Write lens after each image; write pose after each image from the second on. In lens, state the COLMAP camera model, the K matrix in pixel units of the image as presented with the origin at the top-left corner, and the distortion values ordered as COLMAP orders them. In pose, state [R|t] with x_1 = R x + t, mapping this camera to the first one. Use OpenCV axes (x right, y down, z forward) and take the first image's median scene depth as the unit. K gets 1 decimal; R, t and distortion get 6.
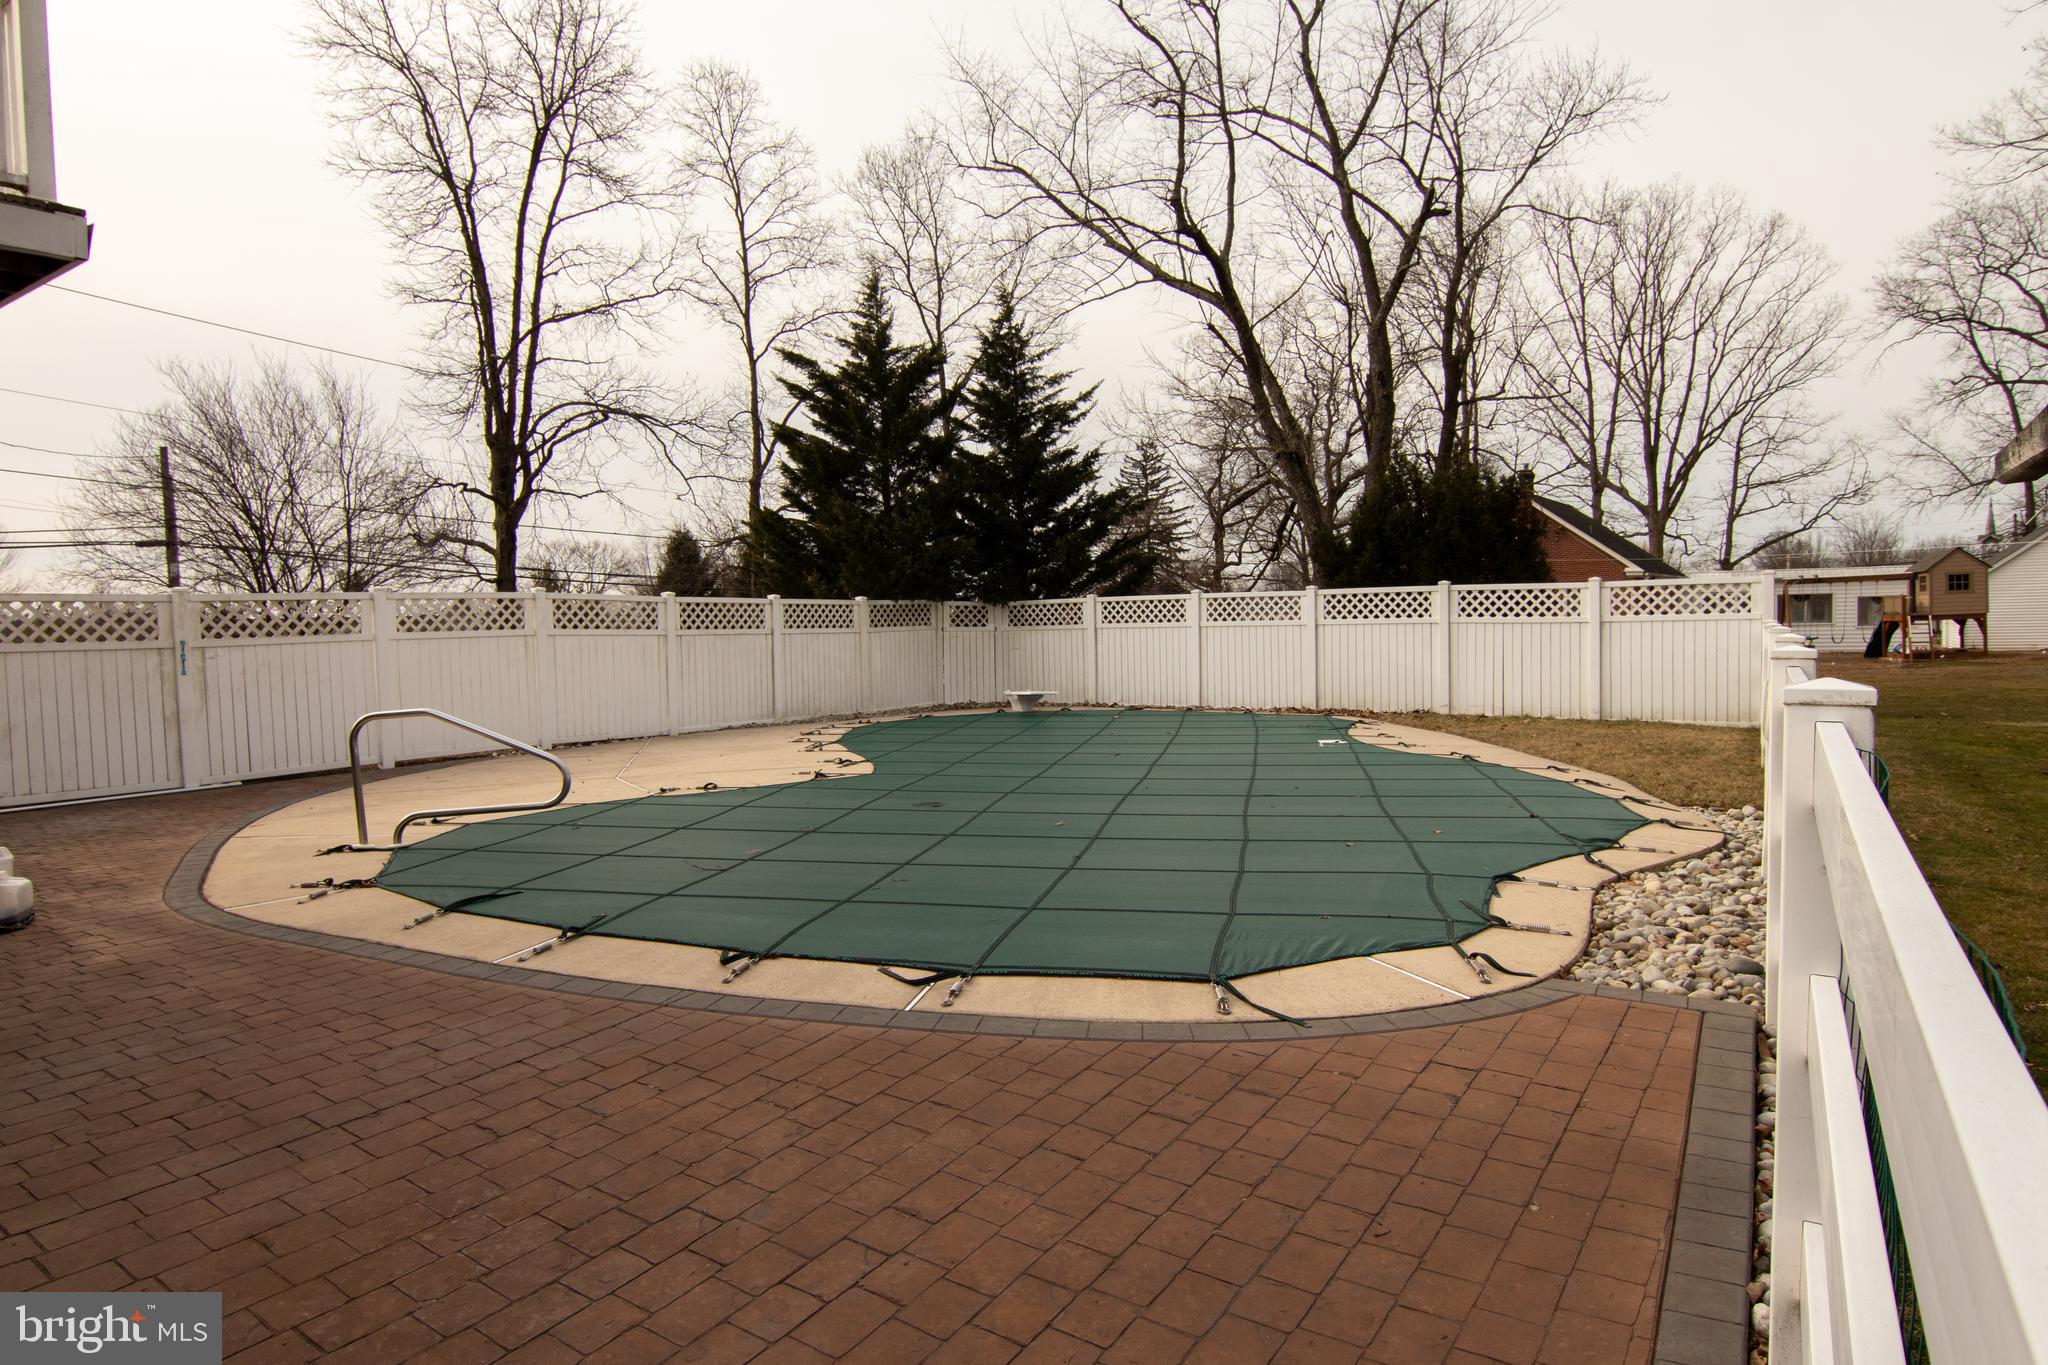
lens RADIAL K [[1270.5, 0, 1024.0], [0, 1270.5, 682.5], [0, 0, 1]] dist [-0.032505, 0.001599]
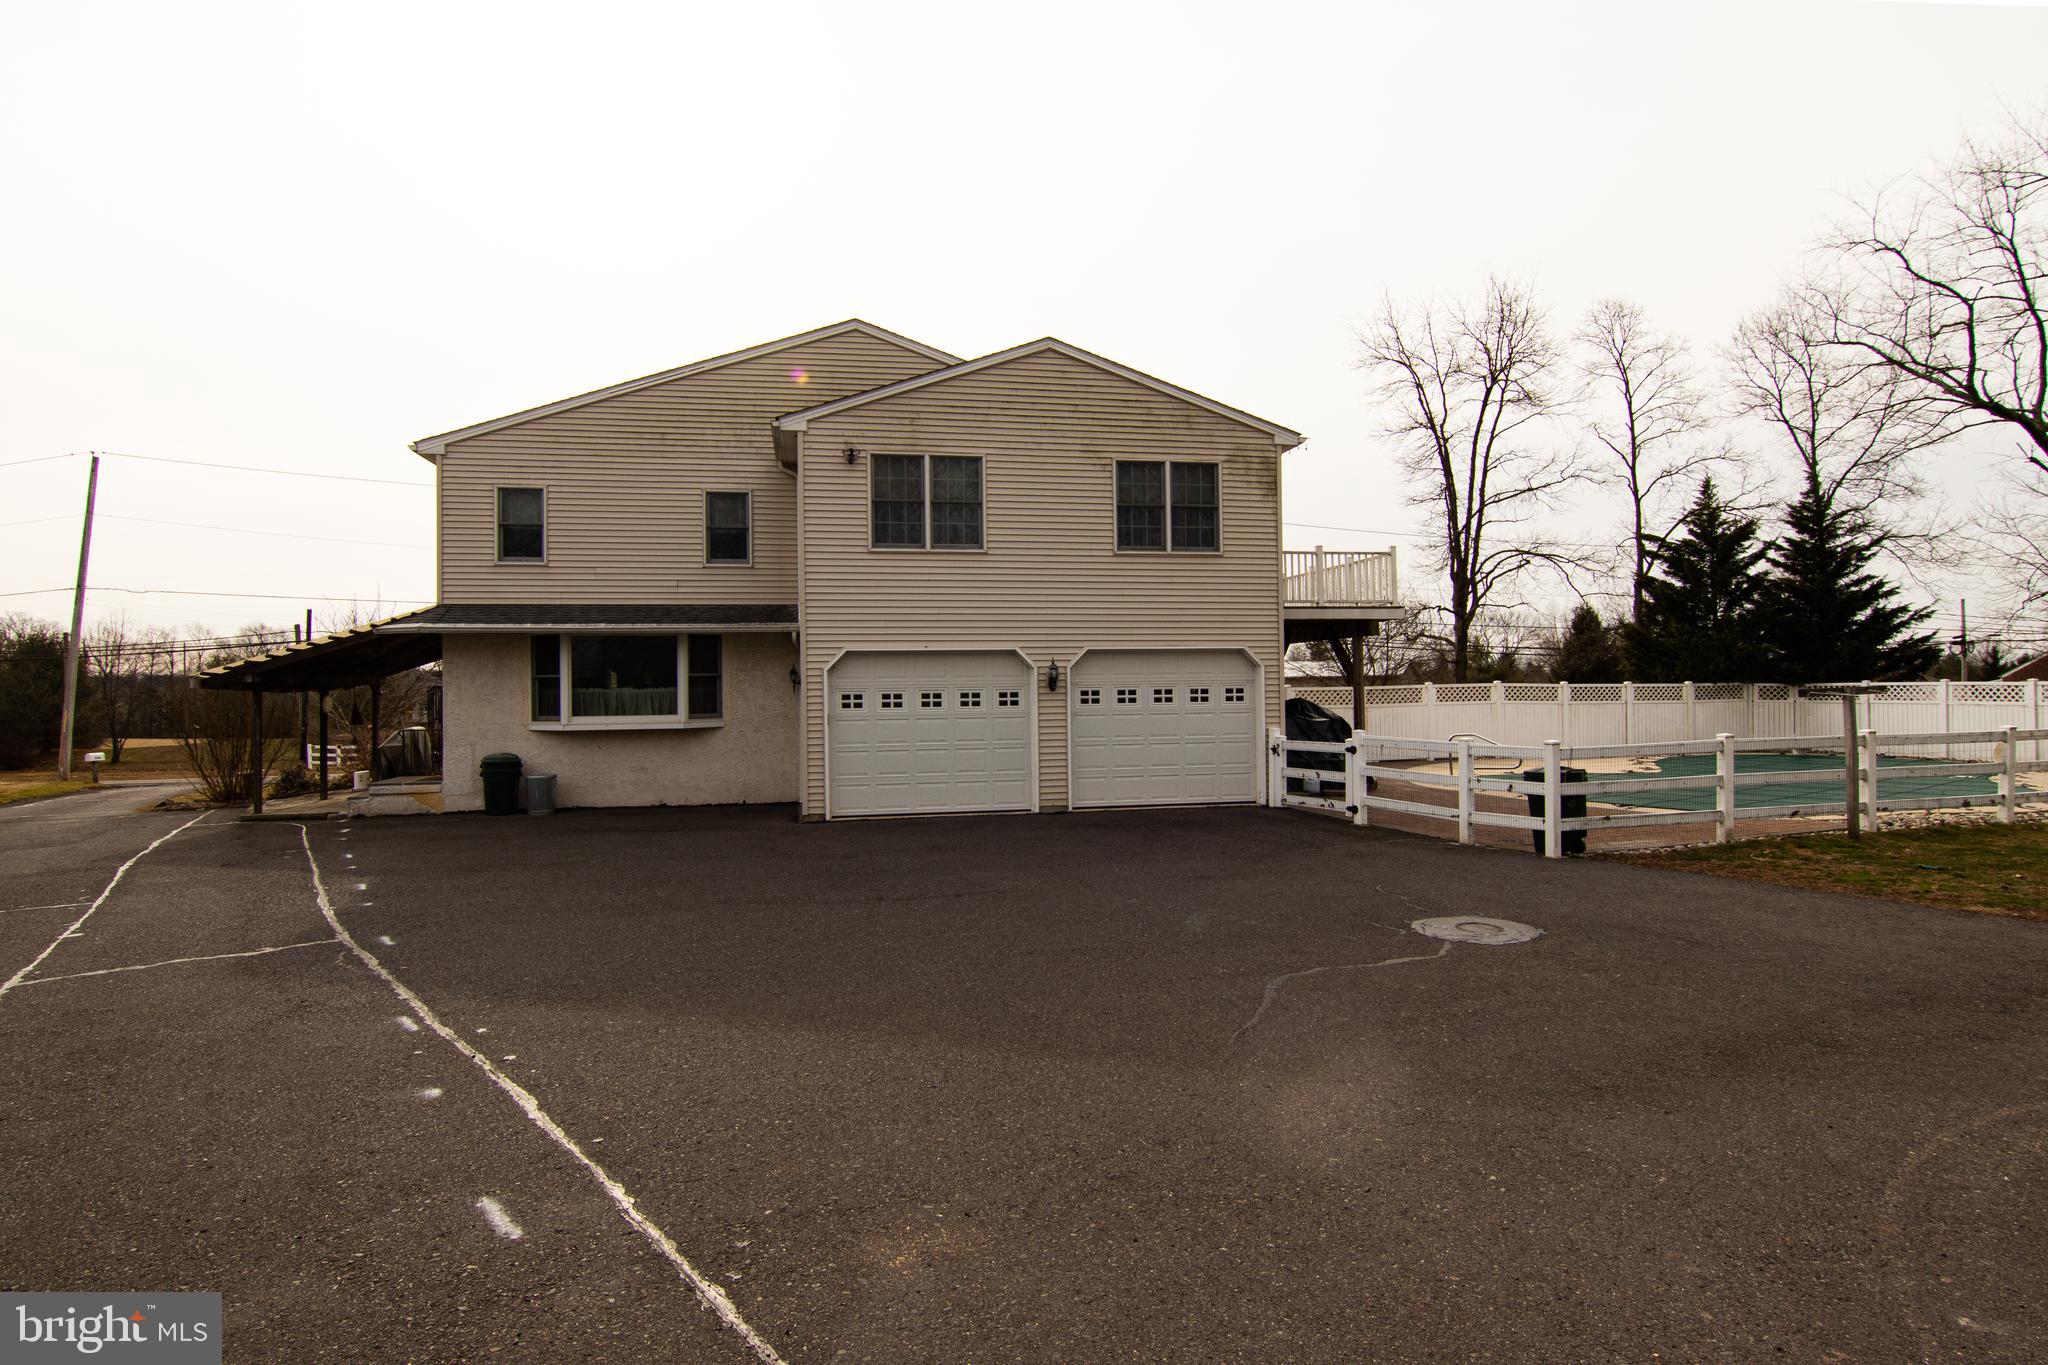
lens RADIAL K [[1080.5, 0, 1021.4], [0, 1080.5, 693.8], [0, 0, 1]] dist [-0.013815, -0.001924]
pose [[0.731614, 0.014905, -0.681557, 0.126030], [-0.031102, 0.999450, -0.011529, -0.005914], [0.681010, 0.029633, 0.731675, -0.409280]]
